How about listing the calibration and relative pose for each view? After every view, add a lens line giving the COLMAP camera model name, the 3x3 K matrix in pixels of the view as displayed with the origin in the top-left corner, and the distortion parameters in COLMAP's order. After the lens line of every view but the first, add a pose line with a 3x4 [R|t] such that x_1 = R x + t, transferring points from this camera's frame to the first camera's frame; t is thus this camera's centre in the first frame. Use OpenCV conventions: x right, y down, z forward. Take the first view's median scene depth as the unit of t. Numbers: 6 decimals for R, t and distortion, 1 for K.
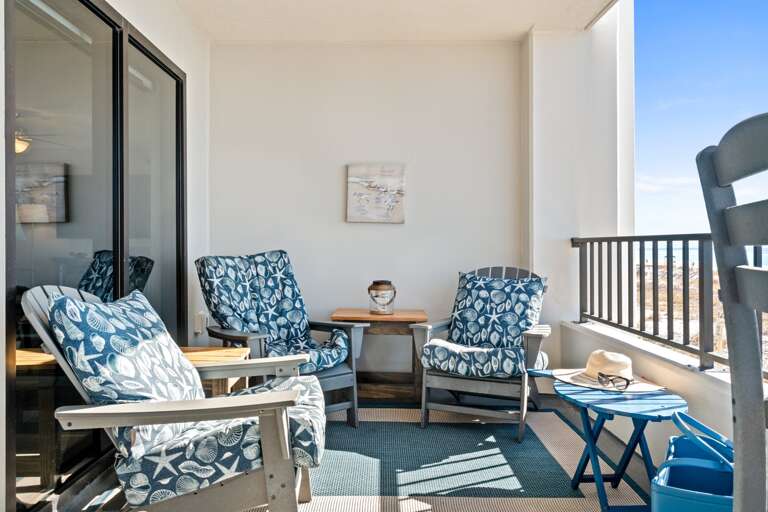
lens RADIAL K [[593.3, 0, 385.1], [0, 593.3, 251.4], [0, 0, 1]] dist [-0.008943, 0.000894]
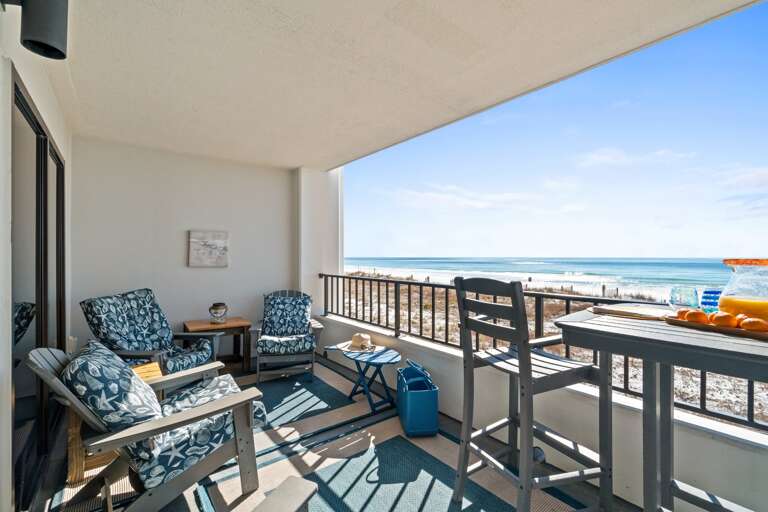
lens RADIAL K [[331.8, 0, 384.6], [0, 331.8, 259.7], [0, 0, 1]] dist [-0.008674, -0.000450]
pose [[0.781883, -0.001498, 0.623423, -0.259864], [-0.000723, 0.999994, 0.003310, -0.089971], [-0.623425, -0.003038, 0.781877, -0.023015]]
